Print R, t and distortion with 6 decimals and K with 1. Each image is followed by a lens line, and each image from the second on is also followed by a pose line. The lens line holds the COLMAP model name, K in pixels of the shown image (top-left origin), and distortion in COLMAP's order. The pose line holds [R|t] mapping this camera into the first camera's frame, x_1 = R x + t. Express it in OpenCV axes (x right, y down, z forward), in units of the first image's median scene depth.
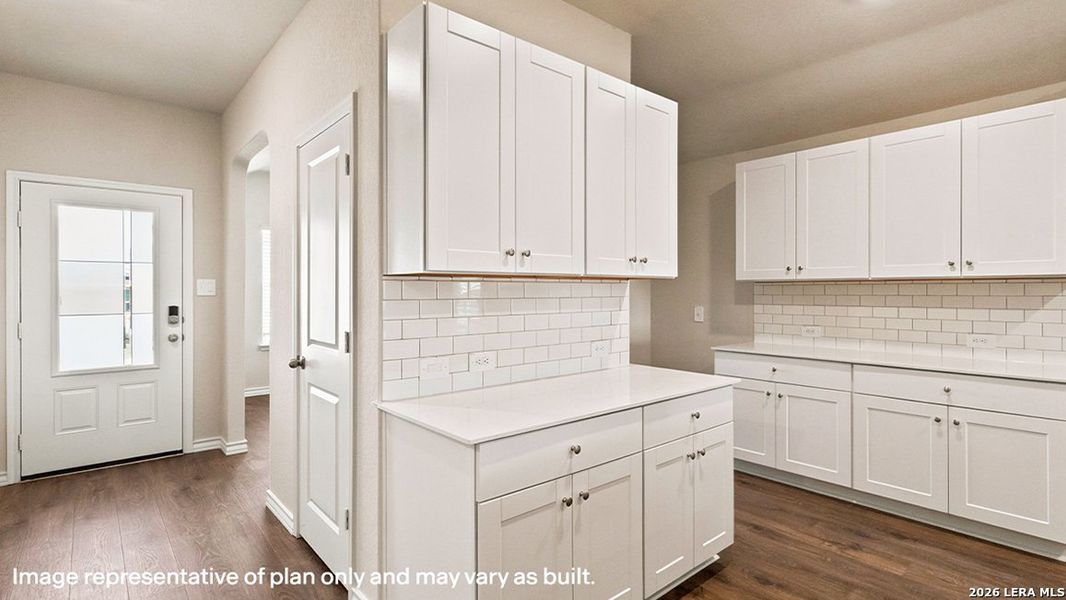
lens RADIAL K [[518.8, 0, 538.4], [0, 518.8, 290.8], [0, 0, 1]] dist [0.000494, -0.000223]
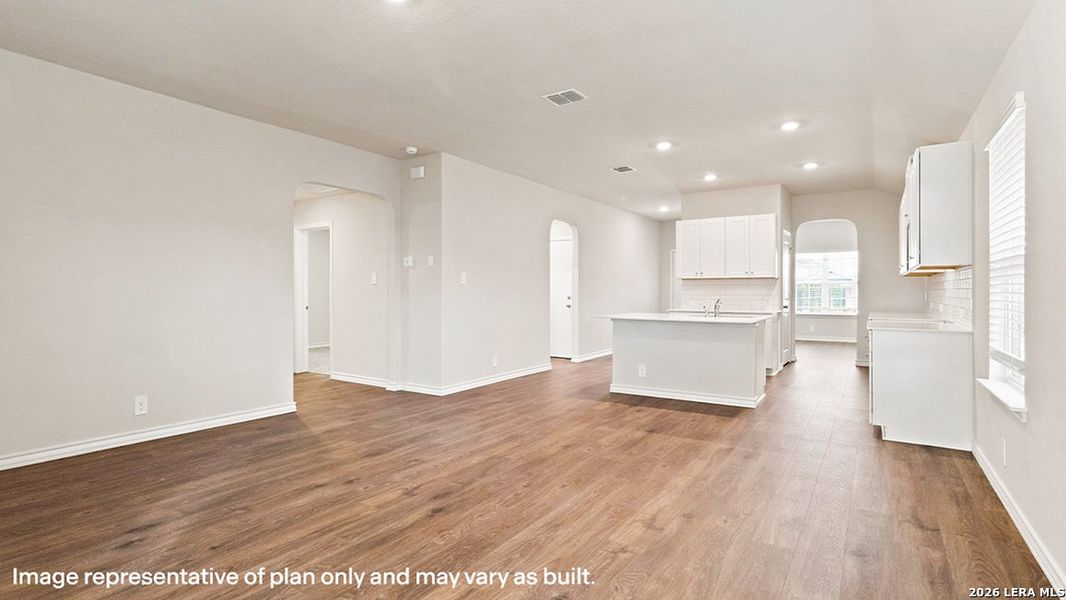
lens RADIAL K [[510.3, 0, 545.4], [0, 510.3, 287.0], [0, 0, 1]] dist [0.002552, 0.000148]
pose [[0.285869, -0.005609, -0.958252, 1.804930], [-0.002374, 0.999976, -0.006561, 0.033456], [0.958266, 0.004150, 0.285848, -0.675982]]
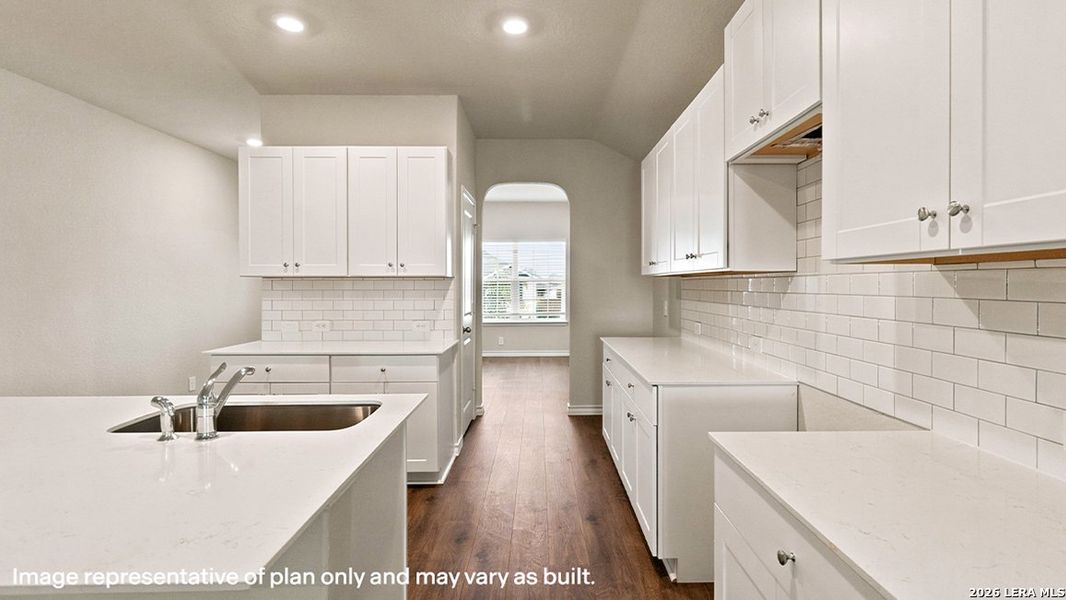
lens RADIAL K [[510.3, 0, 545.4], [0, 510.3, 287.0], [0, 0, 1]] dist [0.002552, 0.000148]
pose [[0.765439, 0.003935, -0.643496, 0.951910], [-0.000739, 0.999986, 0.005235, -0.002601], [0.643508, -0.003531, 0.765431, 0.105869]]
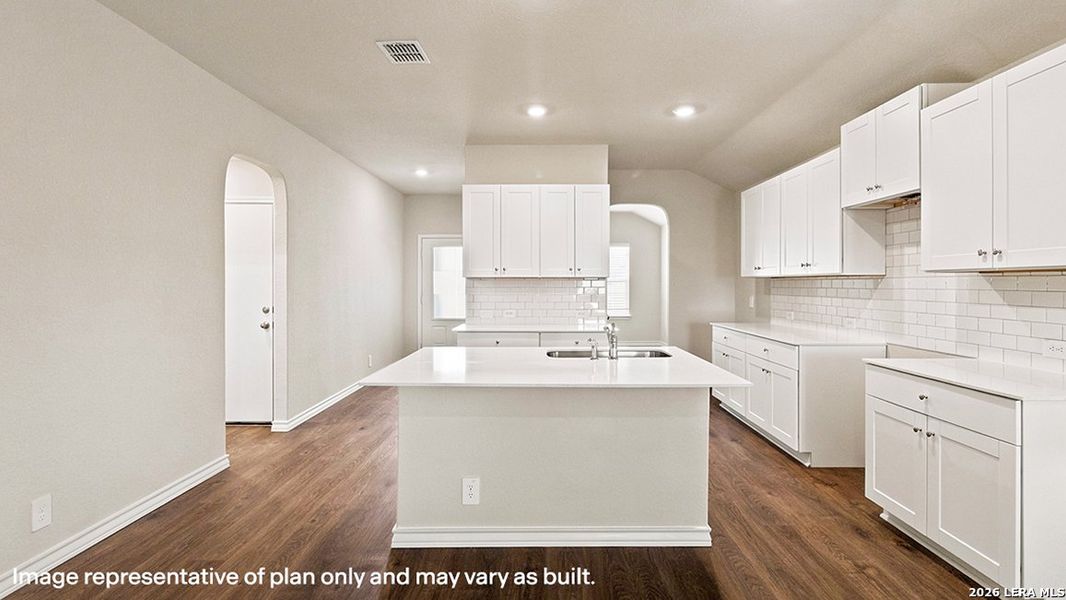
lens RADIAL K [[510.2, 0, 541.1], [0, 510.2, 285.8], [0, 0, 1]] dist [0.003031, 0.000530]
pose [[0.754804, 0.004045, -0.655938, 0.934857], [-0.001652, 0.999990, 0.004266, -0.001169], [0.655949, -0.002136, 0.754802, -0.410316]]
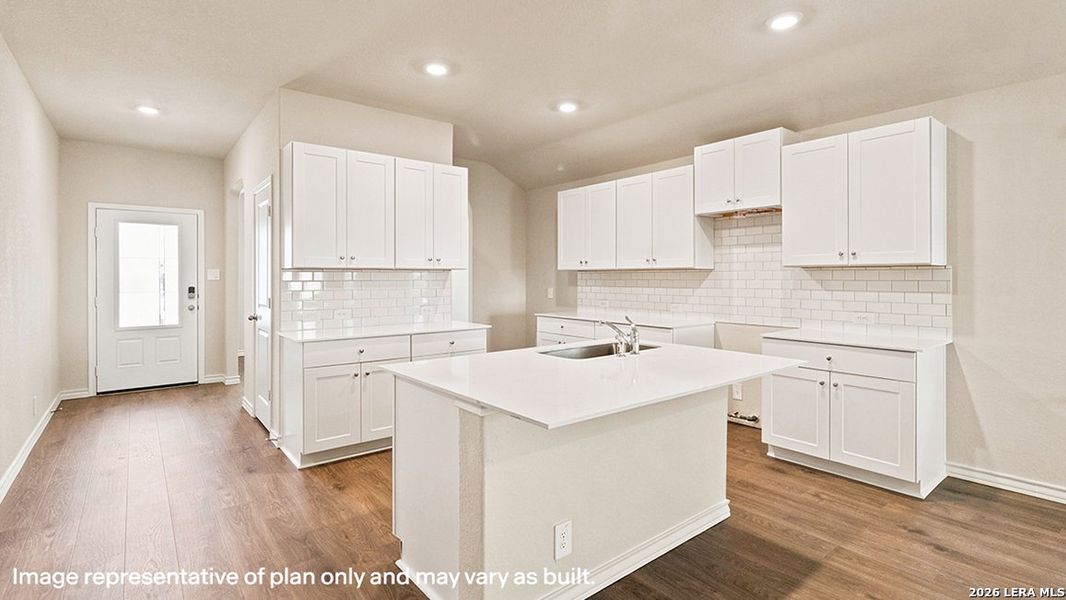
lens RADIAL K [[500.9, 0, 545.8], [0, 500.9, 276.3], [0, 0, 1]] dist [-0.002985, 0.000062]
pose [[0.999630, -0.000517, -0.027179, 0.412688], [0.000499, 1.000000, -0.000697, -0.000040], [0.027180, 0.000684, 0.999630, -0.482601]]
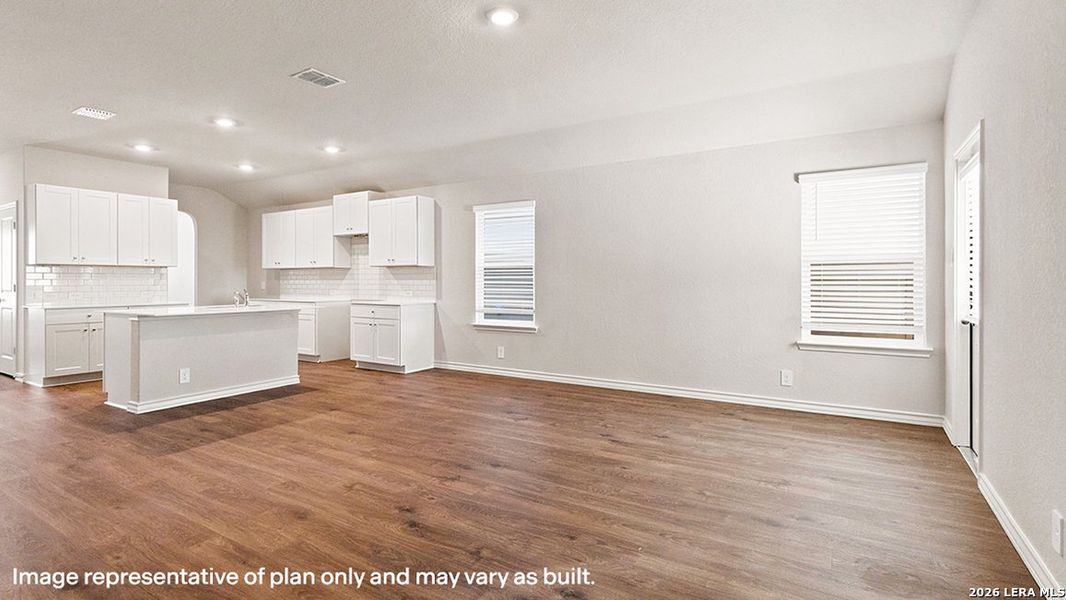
lens RADIAL K [[512.7, 0, 526.3], [0, 512.7, 280.5], [0, 0, 1]] dist [0.002238, 0.000314]
pose [[0.956463, 0.000880, 0.291853, 0.865844], [-0.000662, 0.999999, -0.000847, 0.034220], [-0.291853, 0.000617, 0.956463, -1.456377]]
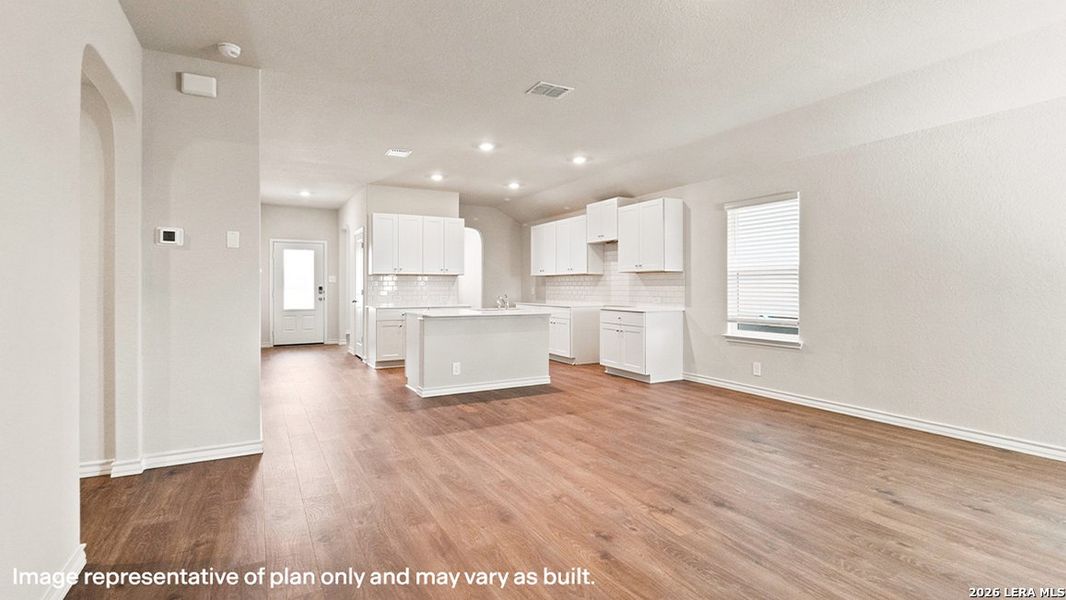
lens RADIAL K [[510.2, 0, 541.1], [0, 510.2, 285.8], [0, 0, 1]] dist [0.003031, 0.000530]
pose [[0.979283, -0.000057, -0.202495, 0.966845], [-0.000347, 0.999998, -0.001955, 0.033439], [0.202495, 0.001985, 0.979281, -1.382795]]
